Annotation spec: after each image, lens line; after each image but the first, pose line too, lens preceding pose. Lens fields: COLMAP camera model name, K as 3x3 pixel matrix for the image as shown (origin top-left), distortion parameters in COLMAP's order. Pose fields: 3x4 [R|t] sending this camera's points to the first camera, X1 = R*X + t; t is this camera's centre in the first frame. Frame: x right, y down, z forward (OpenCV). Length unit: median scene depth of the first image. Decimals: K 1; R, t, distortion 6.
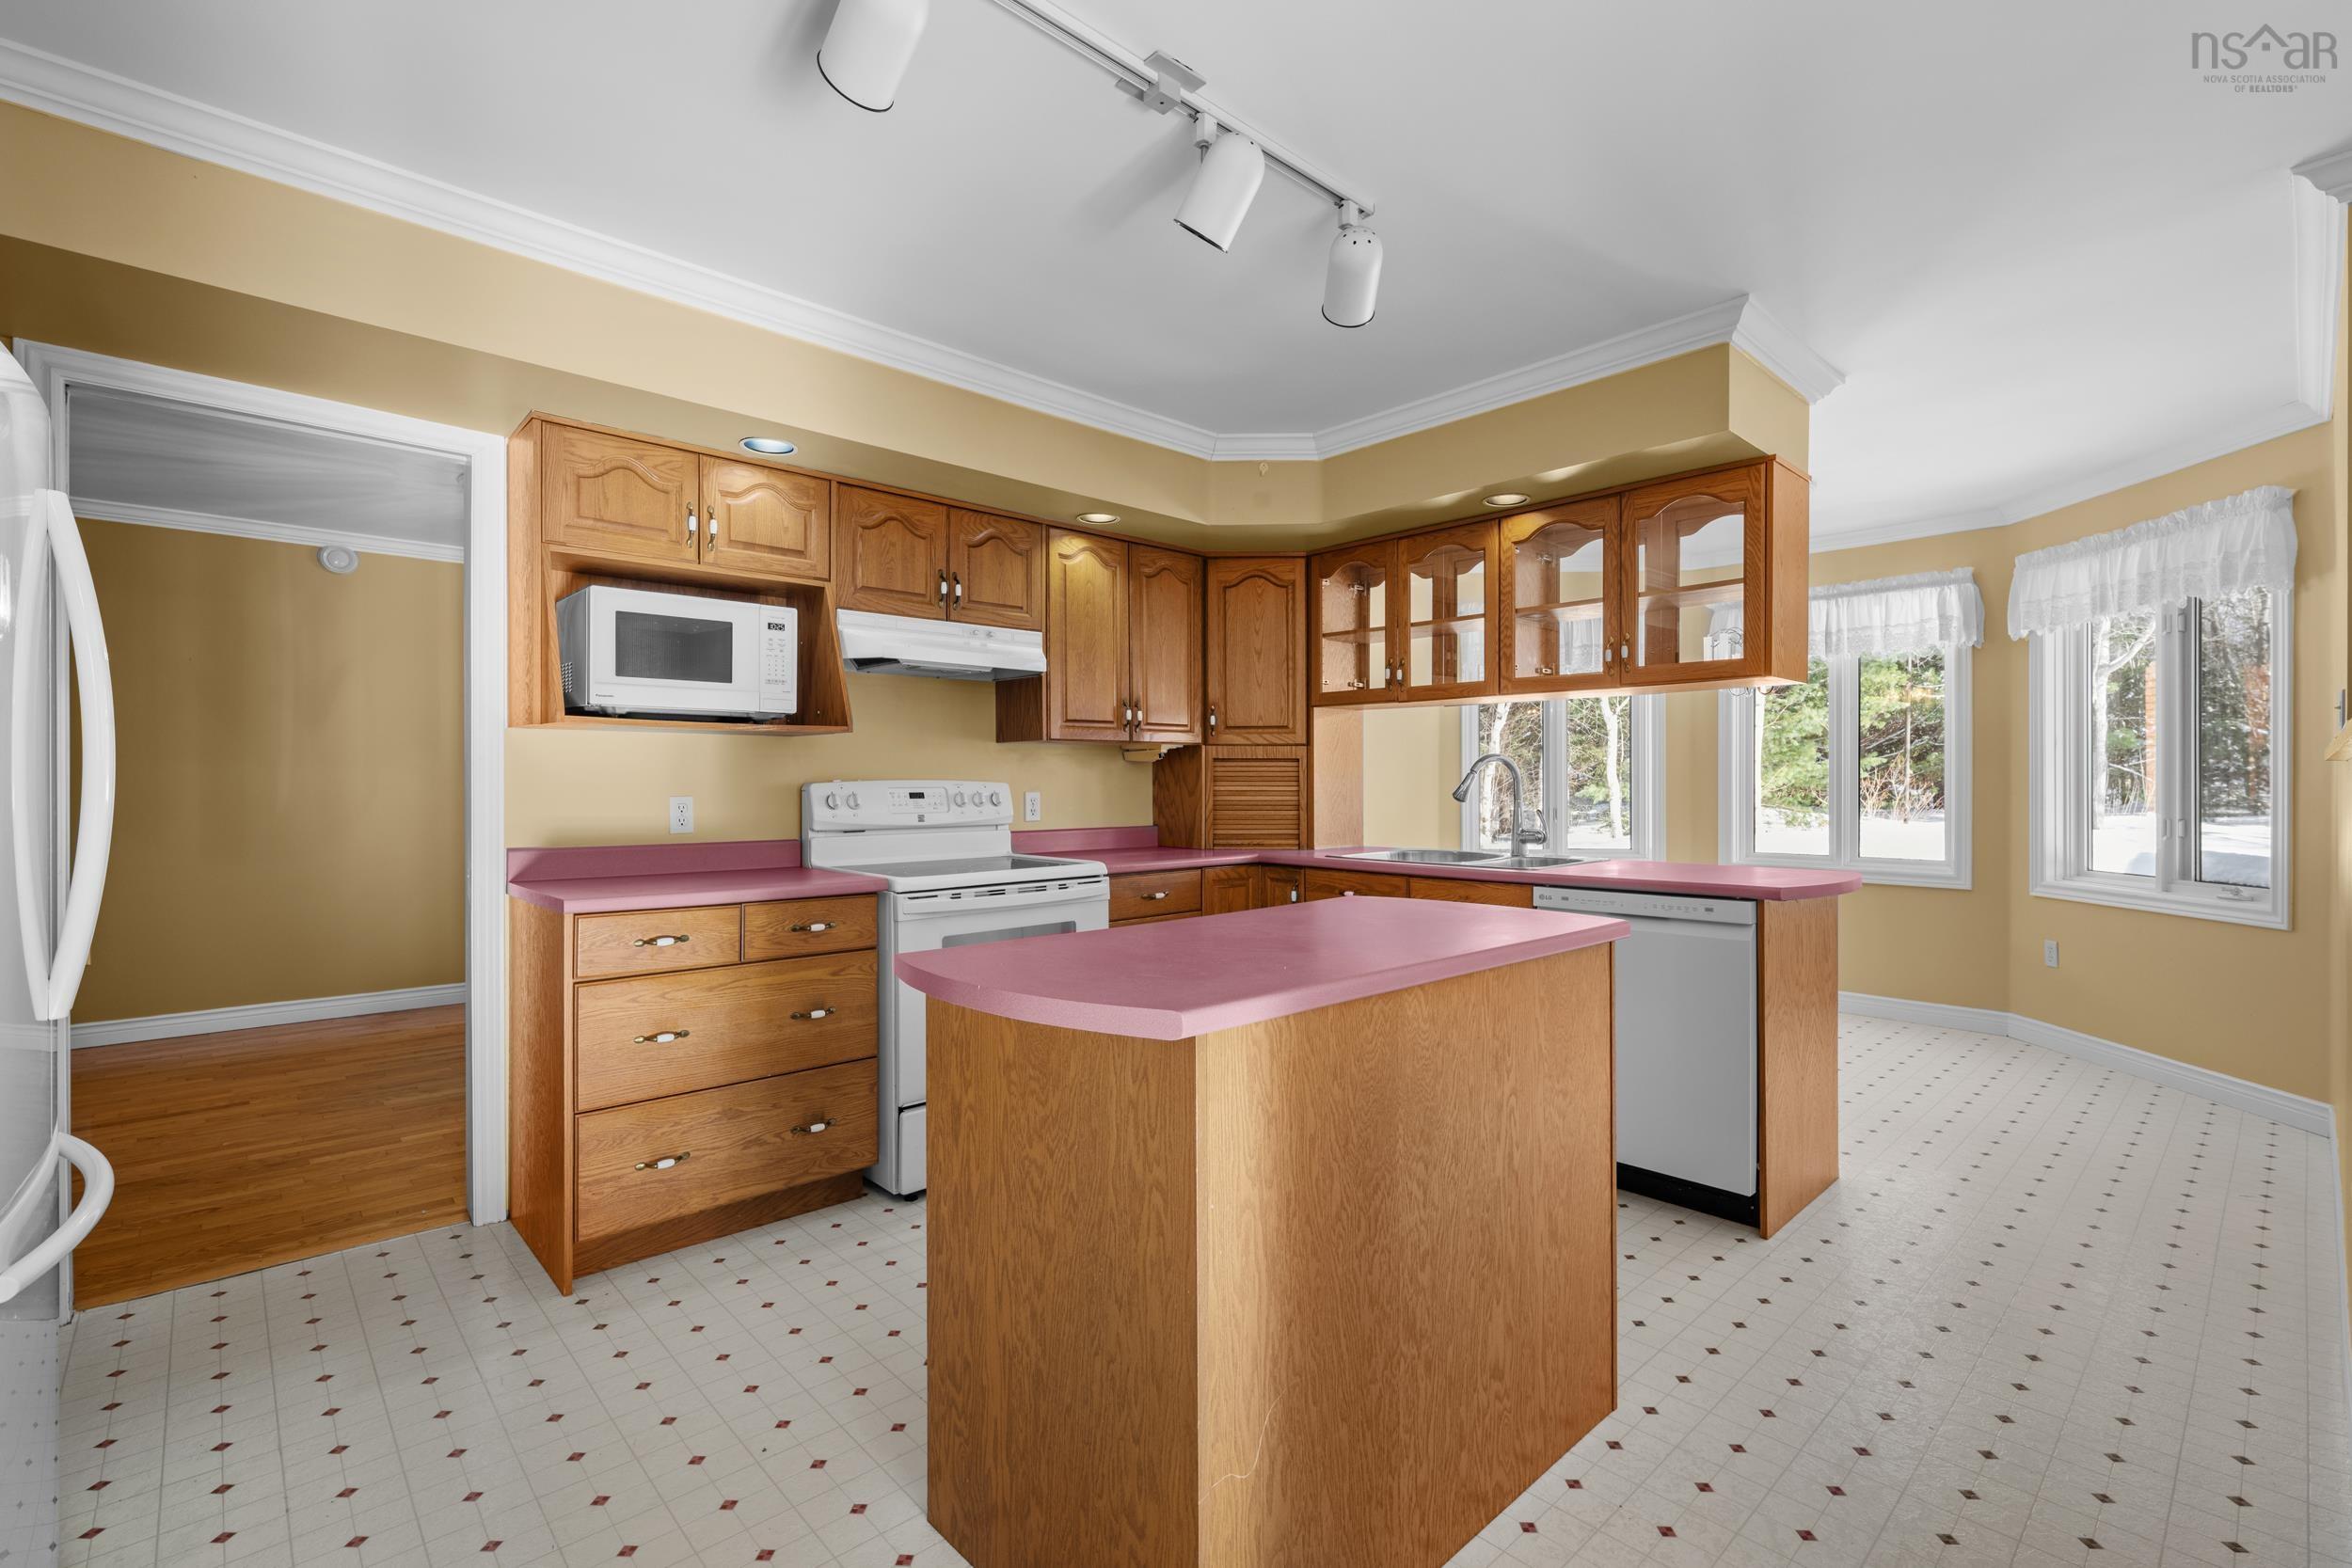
lens RADIAL K [[1045.8, 0, 1175.4], [0, 1045.8, 779.8], [0, 0, 1]] dist [-0.002588, 0.001357]
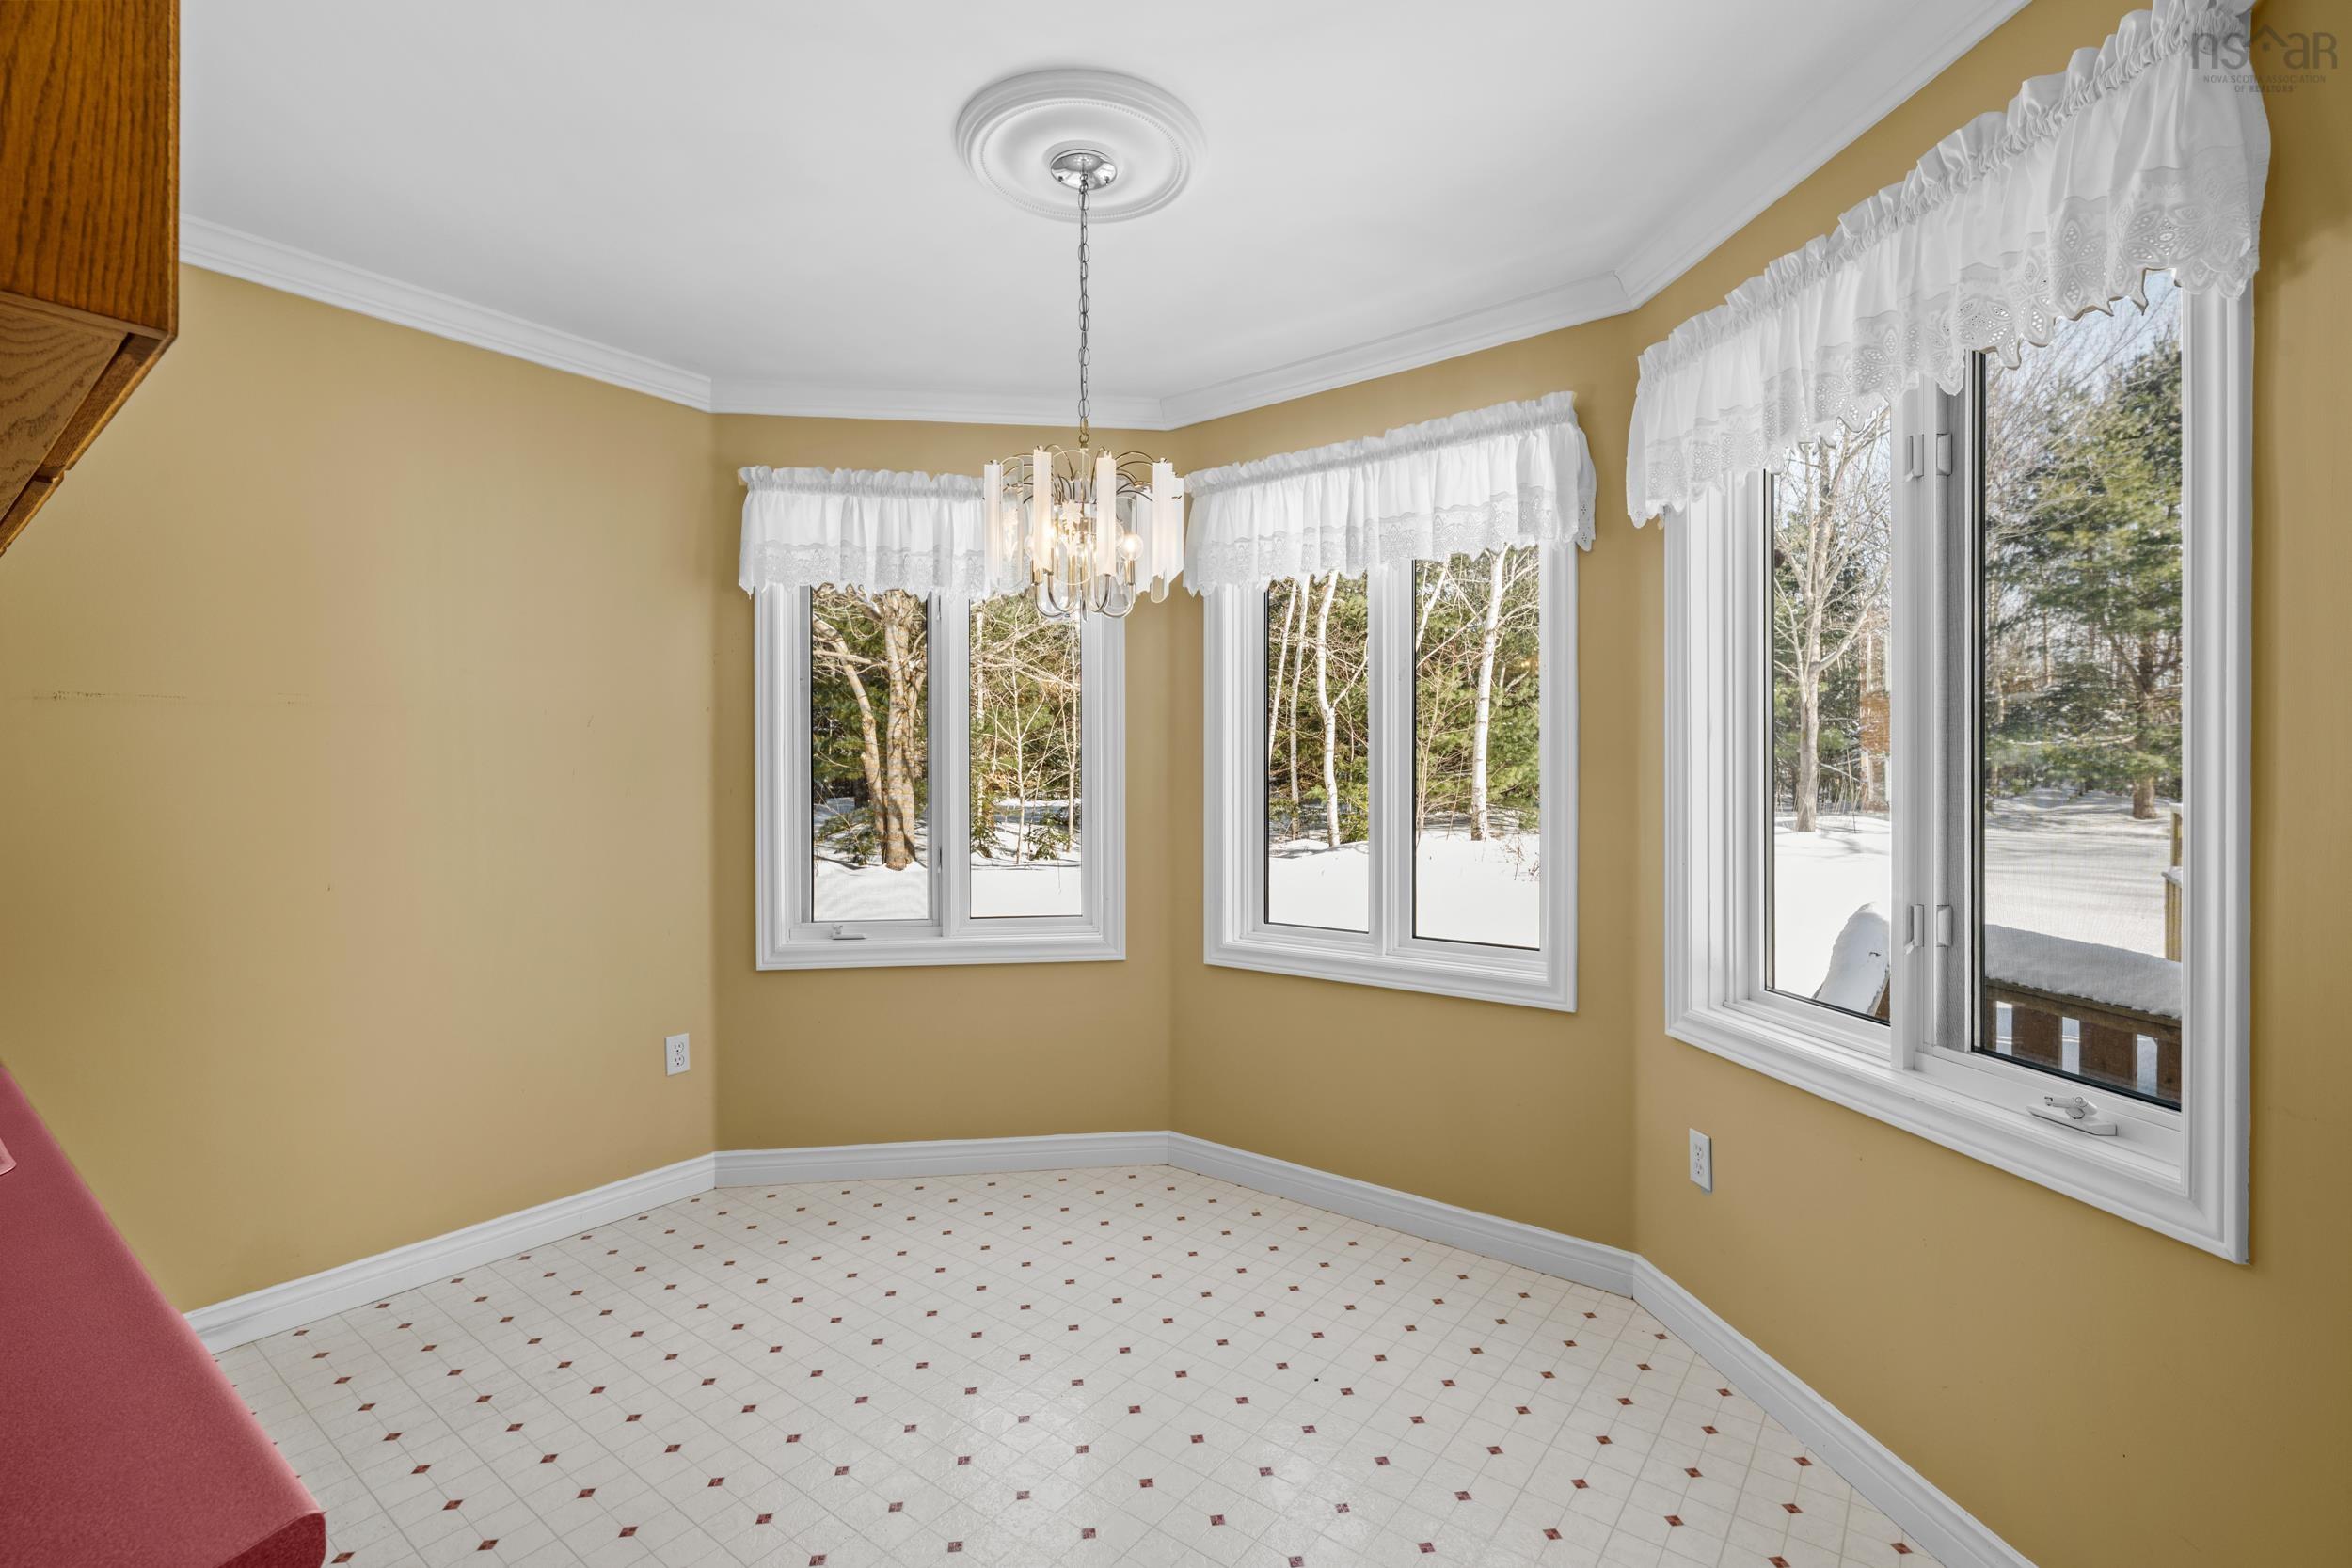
lens RADIAL K [[1045.8, 0, 1170.1], [0, 1045.8, 774.8], [0, 0, 1]] dist [-0.002588, 0.001357]
pose [[0.985285, 0.000919, 0.170916, 0.478605], [-0.000727, 0.999999, -0.001185, -0.013034], [-0.170917, 0.001044, 0.985285, 0.524794]]
